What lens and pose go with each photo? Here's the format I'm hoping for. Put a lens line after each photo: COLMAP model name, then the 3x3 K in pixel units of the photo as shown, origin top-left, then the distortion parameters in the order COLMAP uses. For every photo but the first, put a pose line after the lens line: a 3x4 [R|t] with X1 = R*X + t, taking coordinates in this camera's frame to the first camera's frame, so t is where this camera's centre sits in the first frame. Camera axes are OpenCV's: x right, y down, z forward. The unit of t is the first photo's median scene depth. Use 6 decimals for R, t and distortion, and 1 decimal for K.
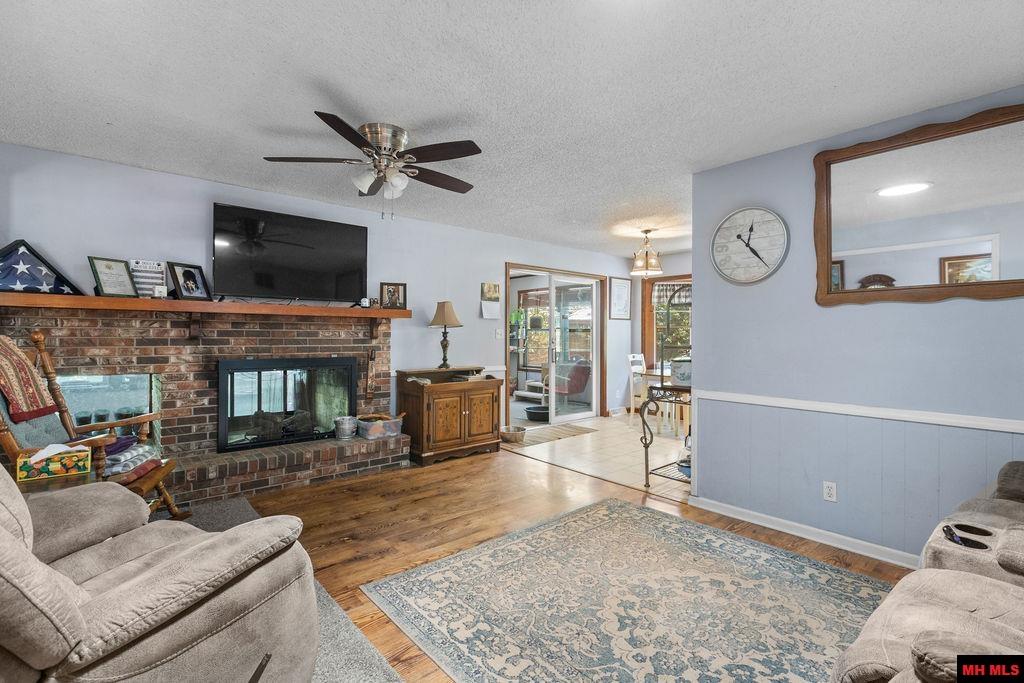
lens RADIAL K [[476.7, 0, 517.4], [0, 476.7, 332.7], [0, 0, 1]] dist [-0.010903, 0.000869]
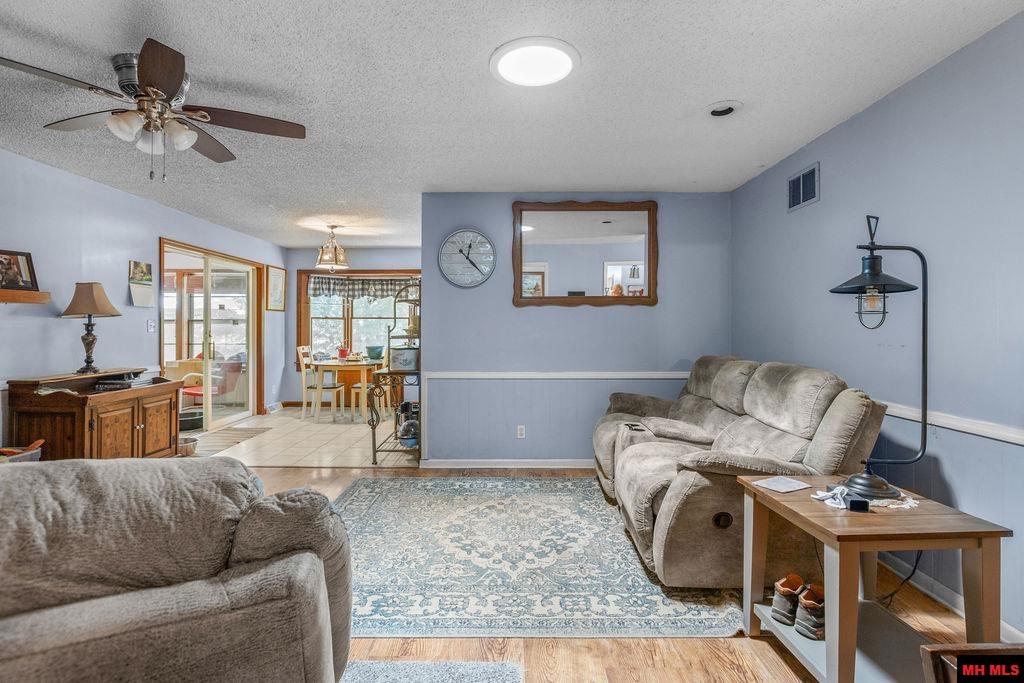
lens RADIAL K [[476.7, 0, 518.7], [0, 476.7, 327.4], [0, 0, 1]] dist [-0.010903, 0.000869]
pose [[0.651326, -0.004314, 0.758786, -0.292928], [-0.000894, 0.999979, 0.006453, -0.001032], [-0.758797, -0.004881, 0.651308, 0.022581]]
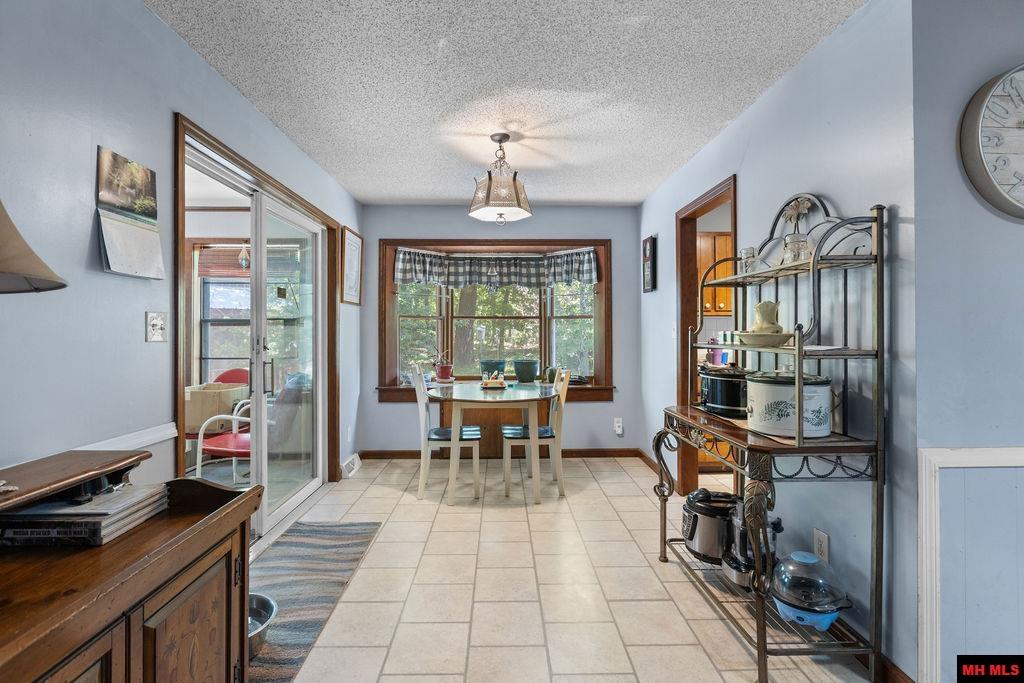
lens RADIAL K [[476.7, 0, 511.3], [0, 476.7, 332.7], [0, 0, 1]] dist [-0.010903, 0.000869]
pose [[0.639386, -0.004806, 0.768871, -0.158363], [-0.001034, 0.999974, 0.007111, 0.004596], [-0.768885, -0.005342, 0.639364, 0.755317]]
